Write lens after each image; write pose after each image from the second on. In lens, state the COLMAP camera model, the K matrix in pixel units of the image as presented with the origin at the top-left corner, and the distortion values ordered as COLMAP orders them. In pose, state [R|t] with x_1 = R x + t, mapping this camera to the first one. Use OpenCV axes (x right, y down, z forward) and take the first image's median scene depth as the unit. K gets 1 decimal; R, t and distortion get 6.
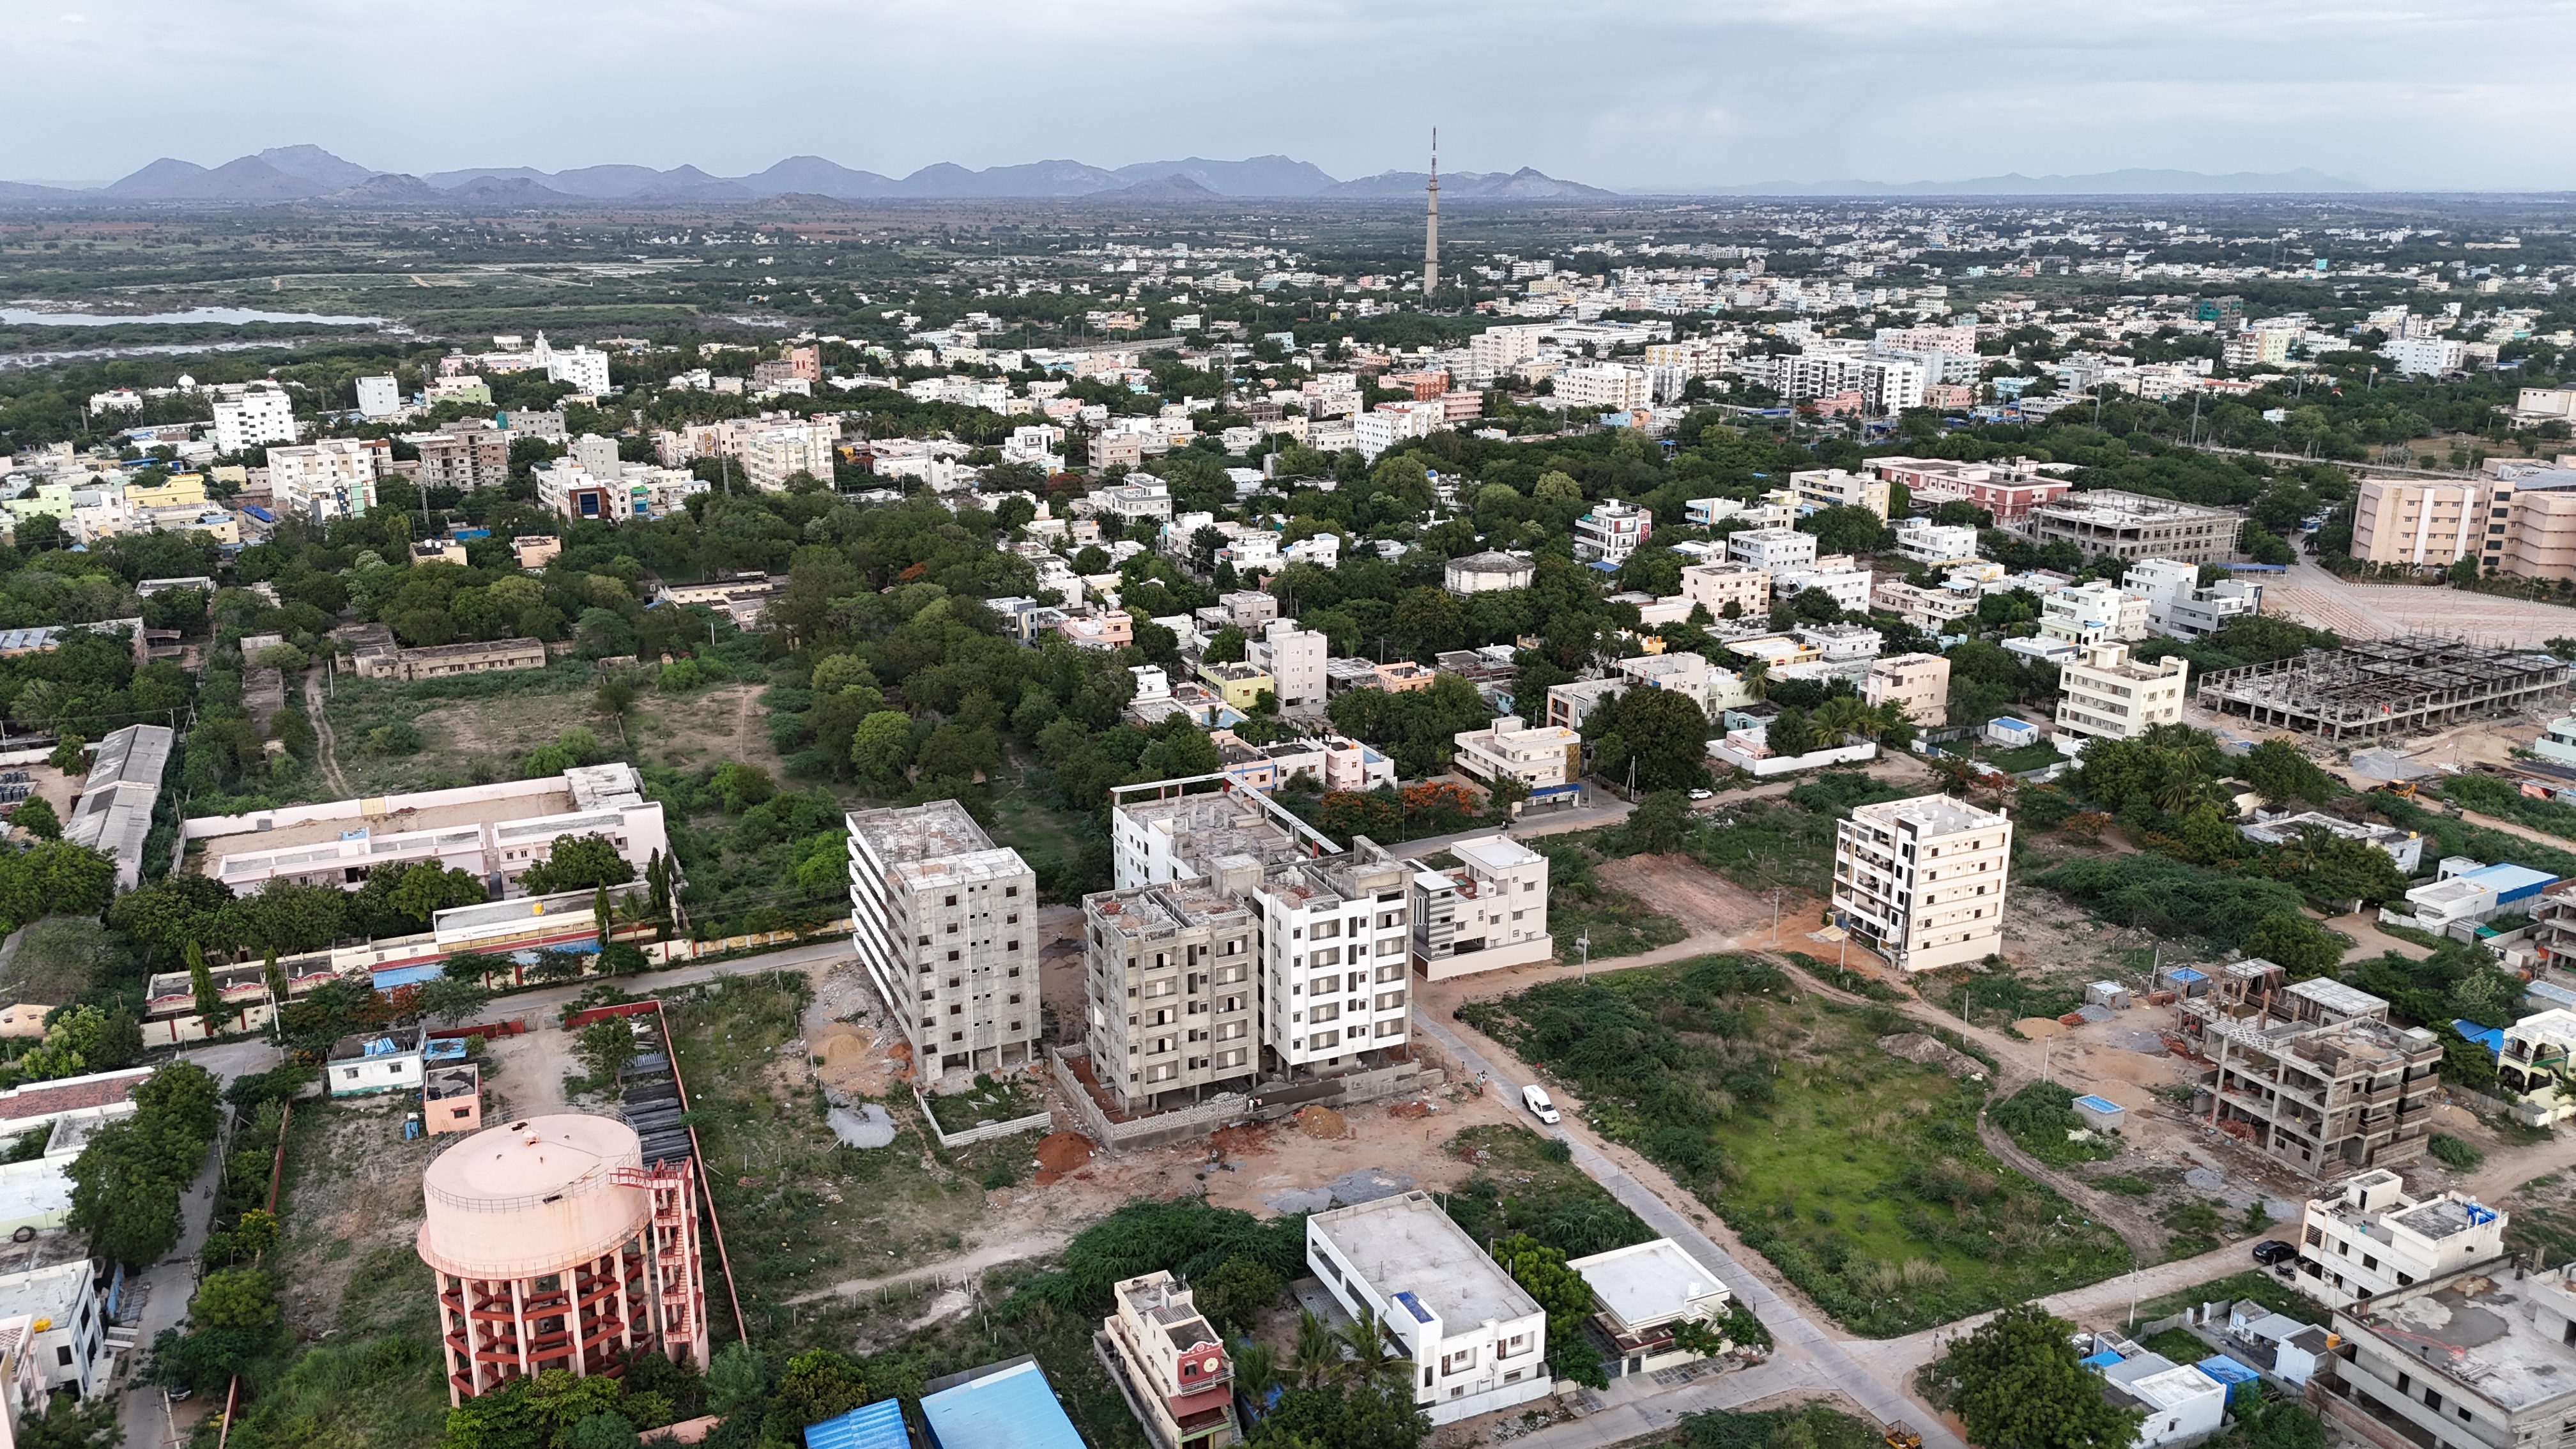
lens RADIAL K [[1887.4, 0, 1288.0], [0, 1887.4, 724.5], [0, 0, 1]] dist [0.103156, -0.133471]
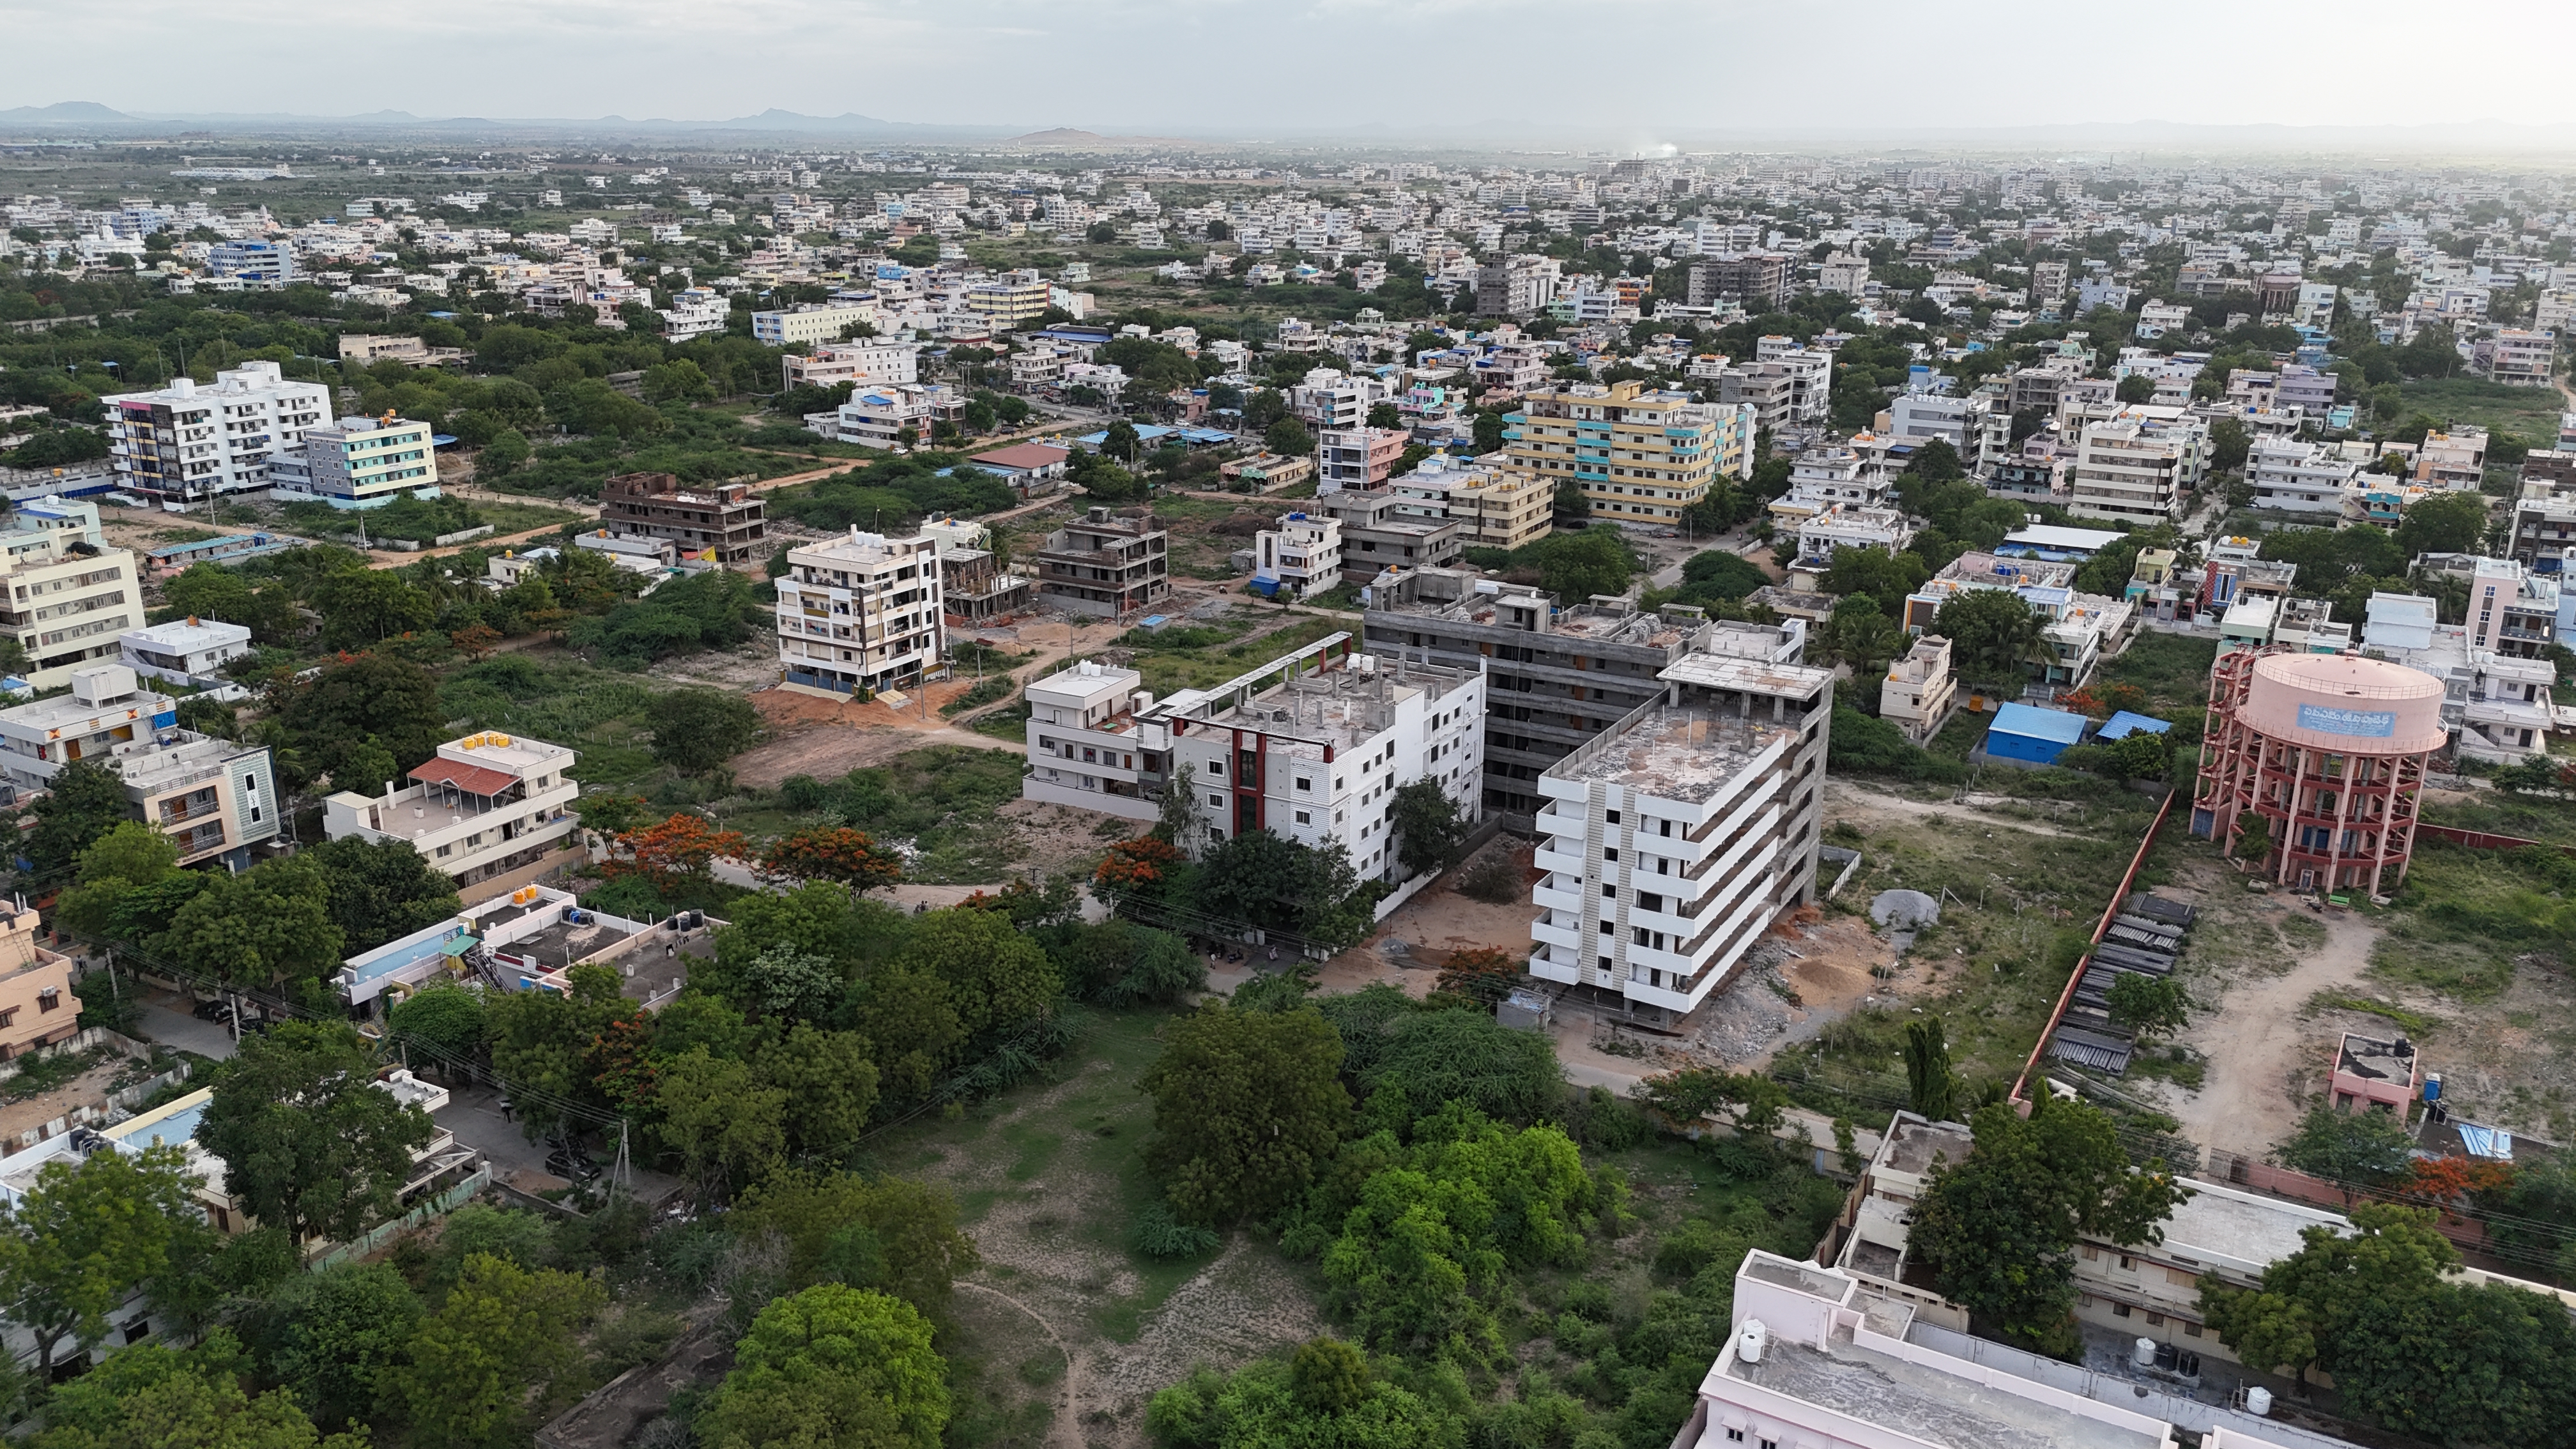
lens RADIAL K [[1887.4, 0, 1288.0], [0, 1887.4, 724.5], [0, 0, 1]] dist [0.103156, -0.133471]
pose [[-0.578389, -0.245422, 0.777968, -0.613447], [0.215347, 0.873907, 0.435789, -0.267305], [-0.786824, 0.419589, -0.452607, 1.336345]]
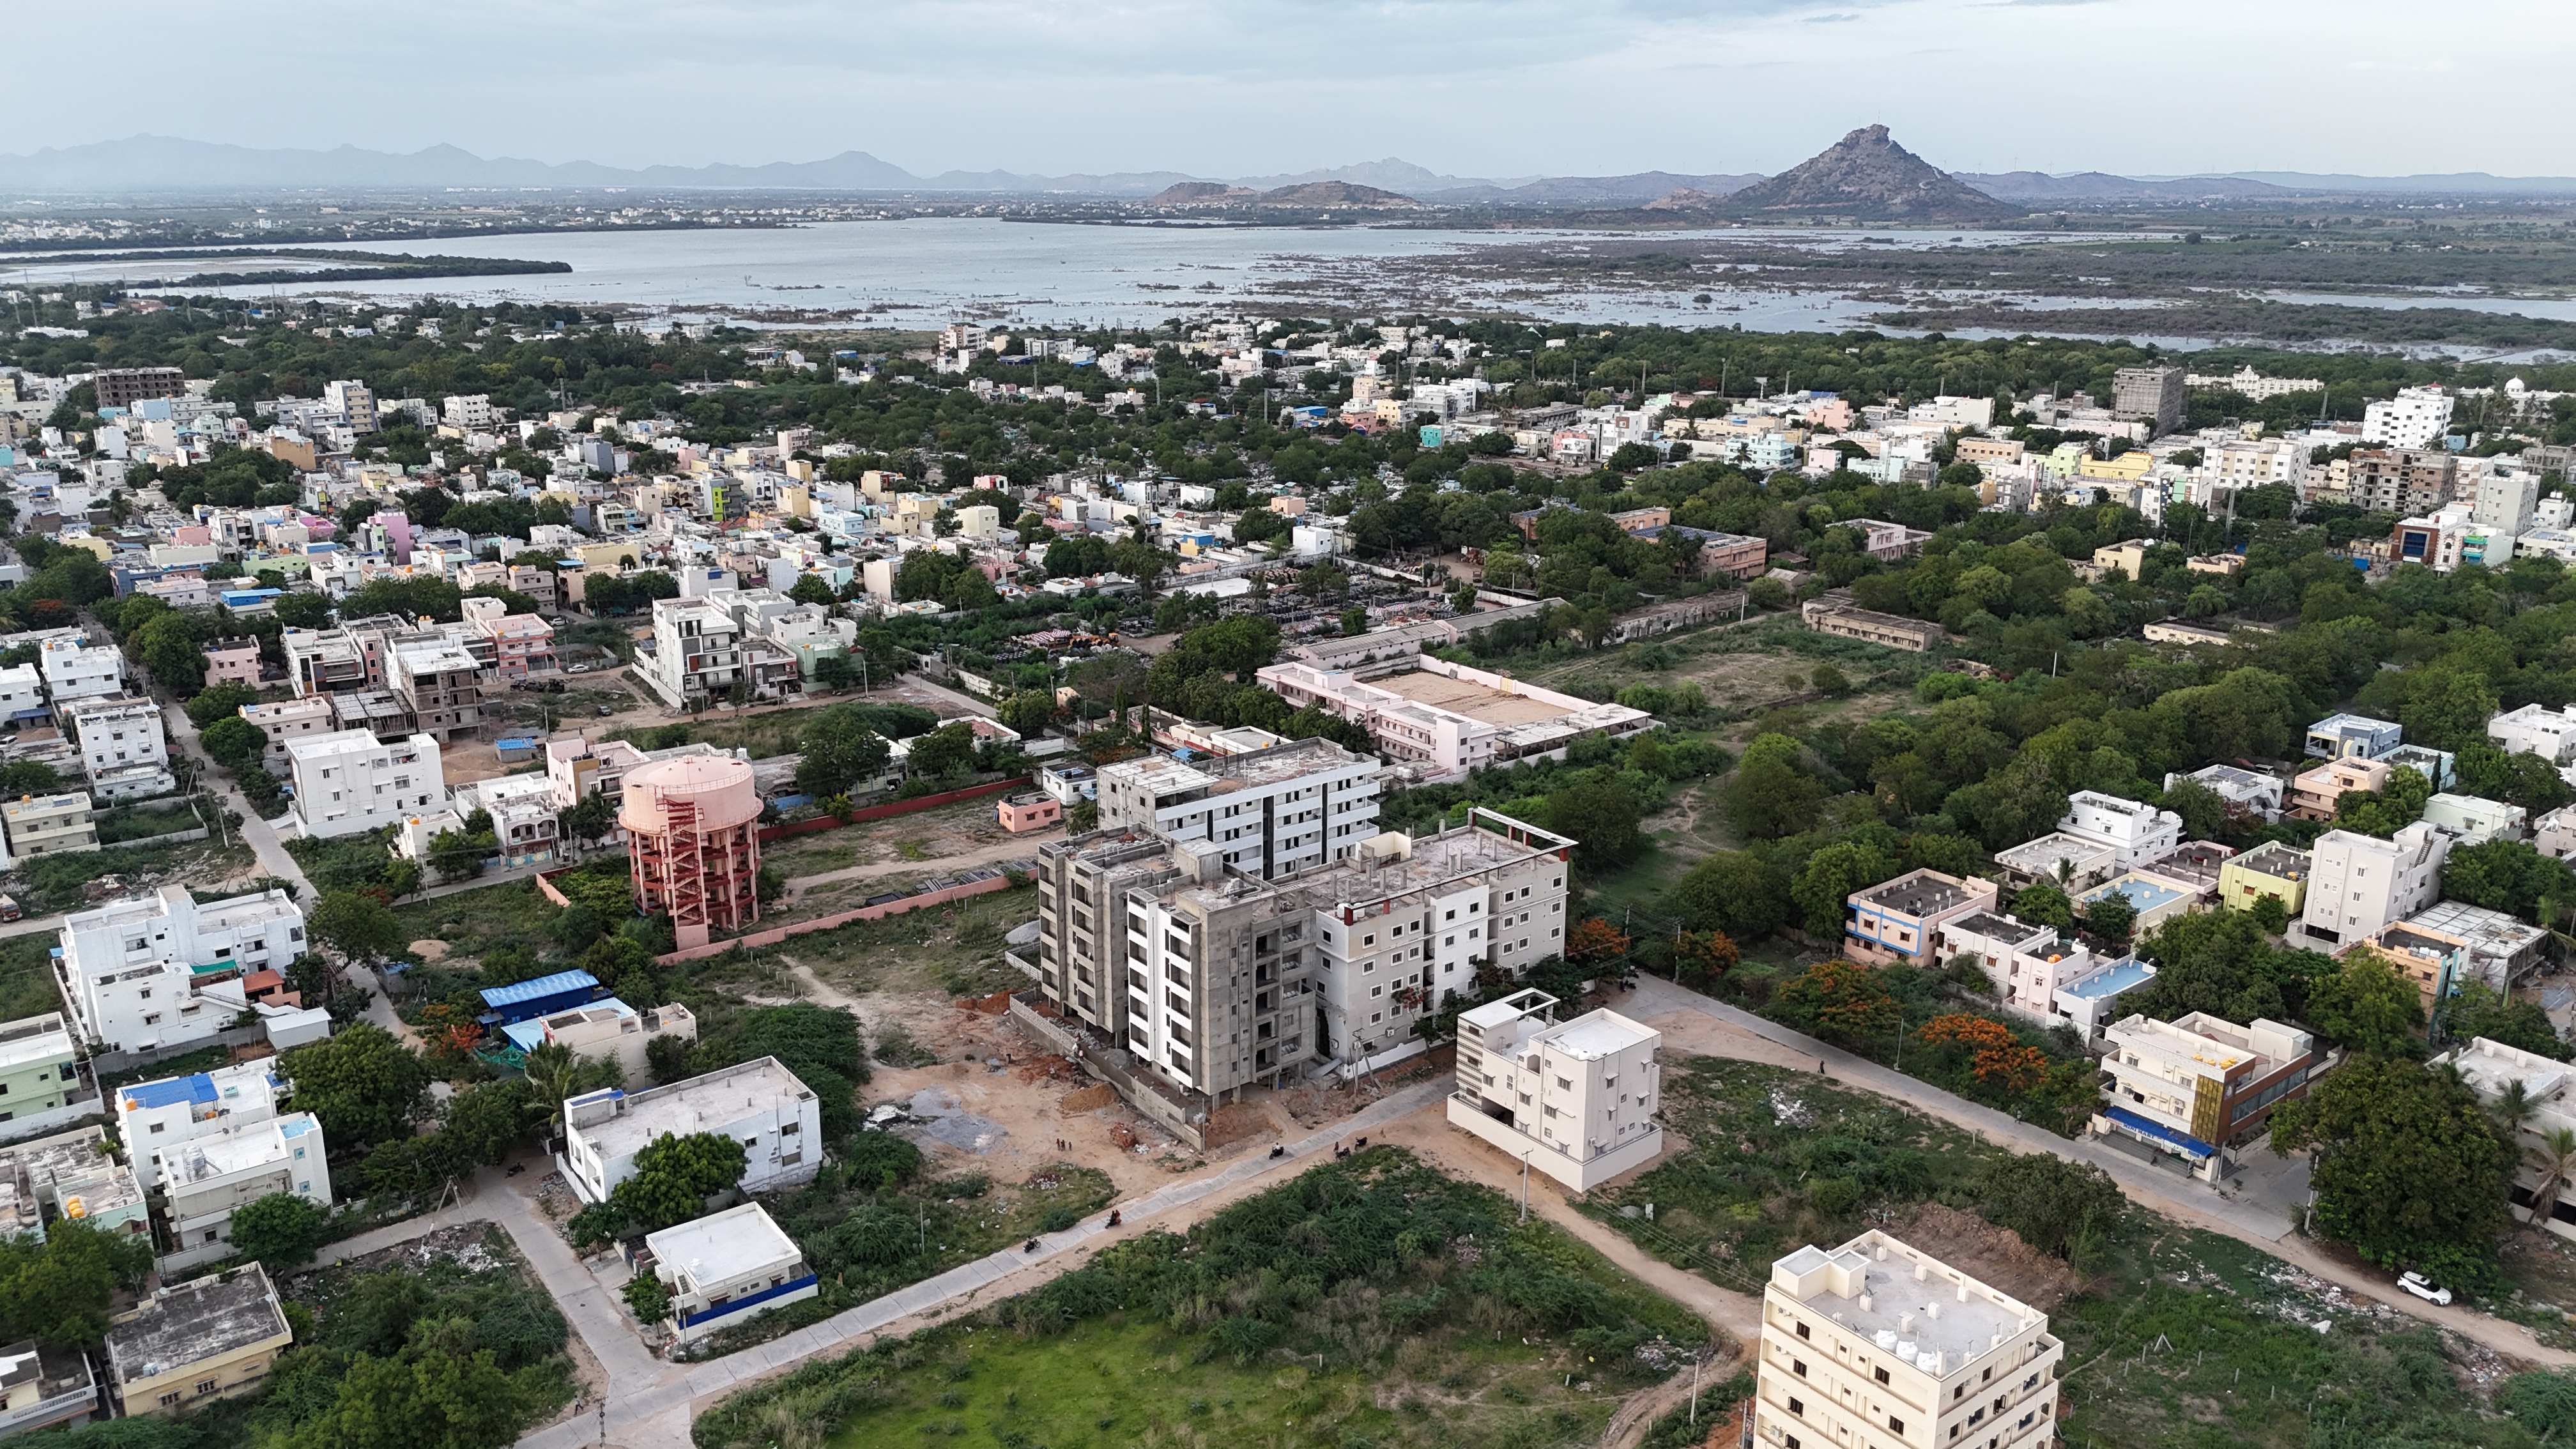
lens RADIAL K [[1887.4, 0, 1288.0], [0, 1887.4, 724.5], [0, 0, 1]] dist [0.103156, -0.133471]
pose [[0.225367, 0.269941, -0.936131, 0.785363], [-0.267677, 0.941029, 0.206912, -0.181704], [0.936781, 0.203950, 0.284334, 0.644367]]
